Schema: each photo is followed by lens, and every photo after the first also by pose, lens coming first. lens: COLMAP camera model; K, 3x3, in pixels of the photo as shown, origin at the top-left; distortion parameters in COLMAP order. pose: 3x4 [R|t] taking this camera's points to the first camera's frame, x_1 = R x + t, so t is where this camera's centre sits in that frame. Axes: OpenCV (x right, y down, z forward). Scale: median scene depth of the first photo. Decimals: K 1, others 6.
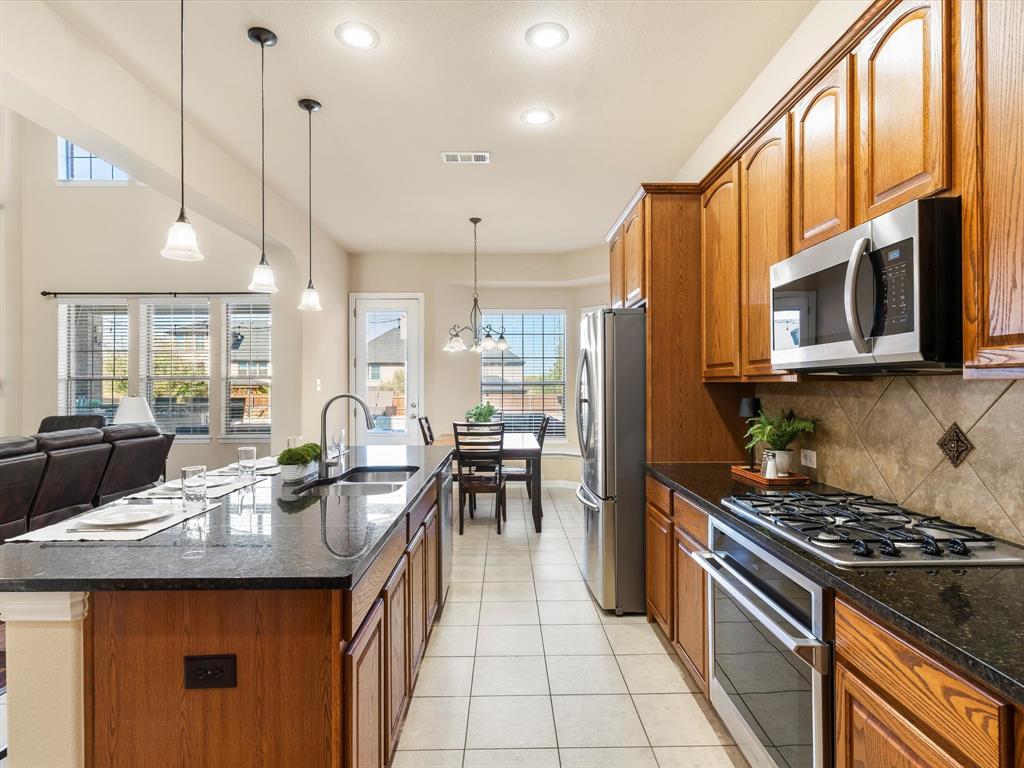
lens RADIAL K [[552.5, 0, 518.8], [0, 552.5, 382.5], [0, 0, 1]] dist [-0.002180, -0.001021]
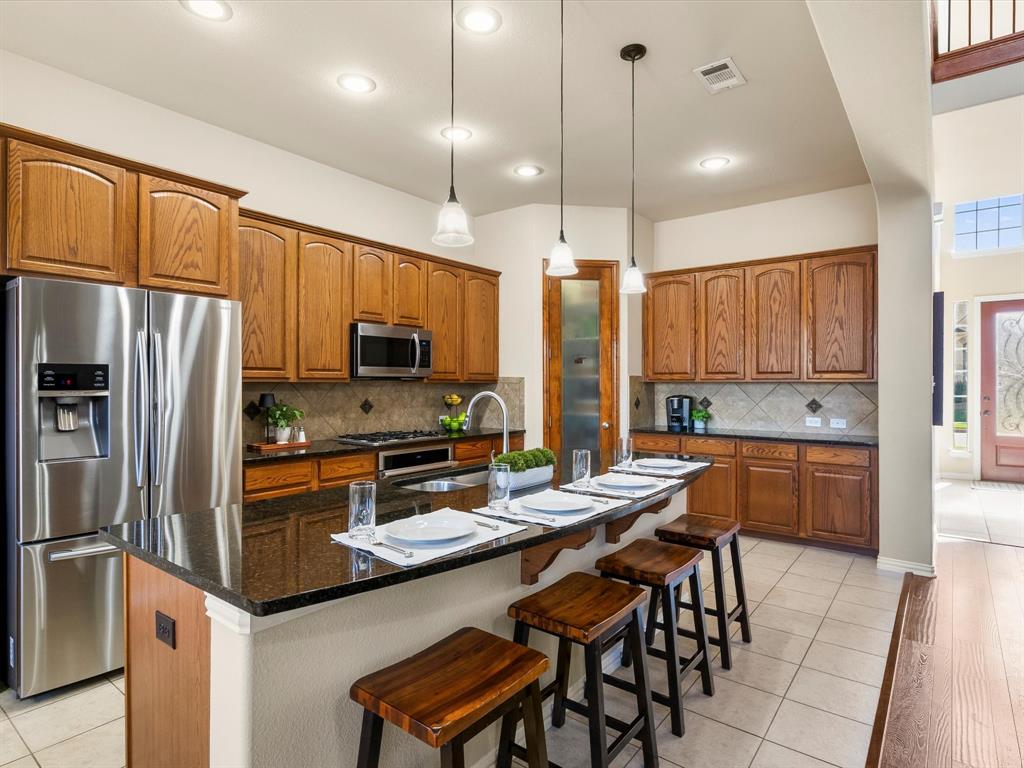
lens RADIAL K [[552.5, 0, 518.8], [0, 552.5, 382.5], [0, 0, 1]] dist [-0.002180, -0.001021]
pose [[-0.784904, 0.001162, 0.619616, -1.346450], [-0.001925, 0.999989, -0.004313, 0.007405], [-0.619614, -0.004578, -0.784893, 2.459957]]
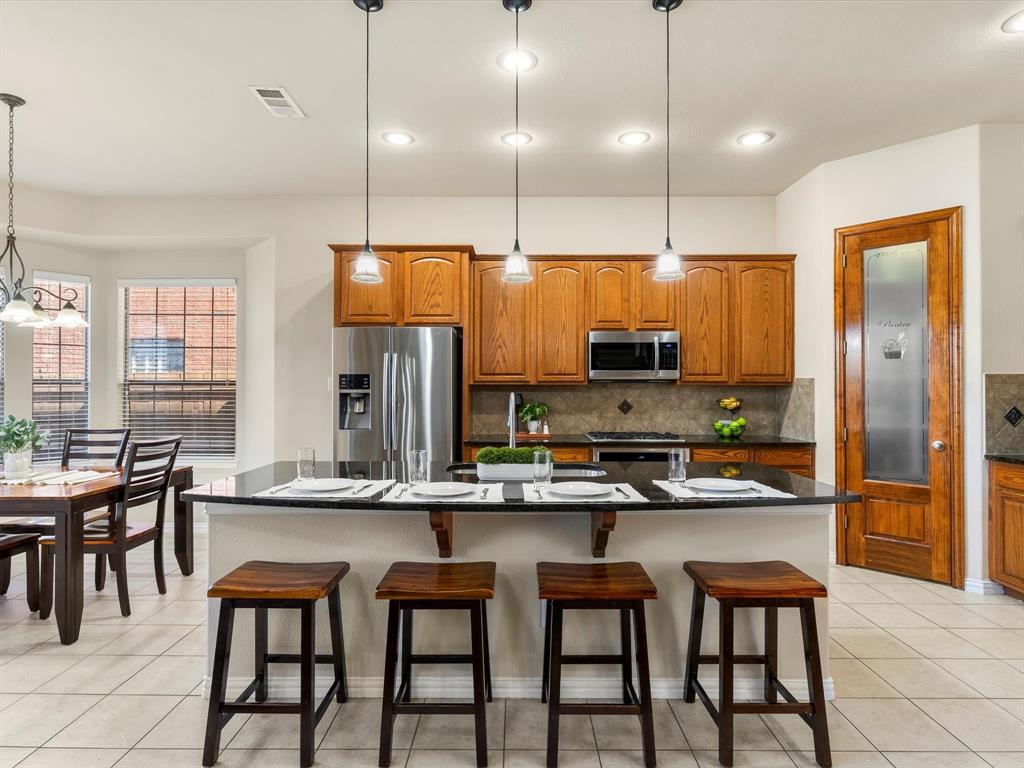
lens RADIAL K [[552.5, 0, 518.8], [0, 552.5, 382.5], [0, 0, 1]] dist [-0.002180, -0.001021]
pose [[0.010352, 0.006567, 0.999925, -1.954244], [-0.003655, 0.999972, -0.006530, 0.005625], [-0.999940, -0.003587, 0.010376, 1.419240]]
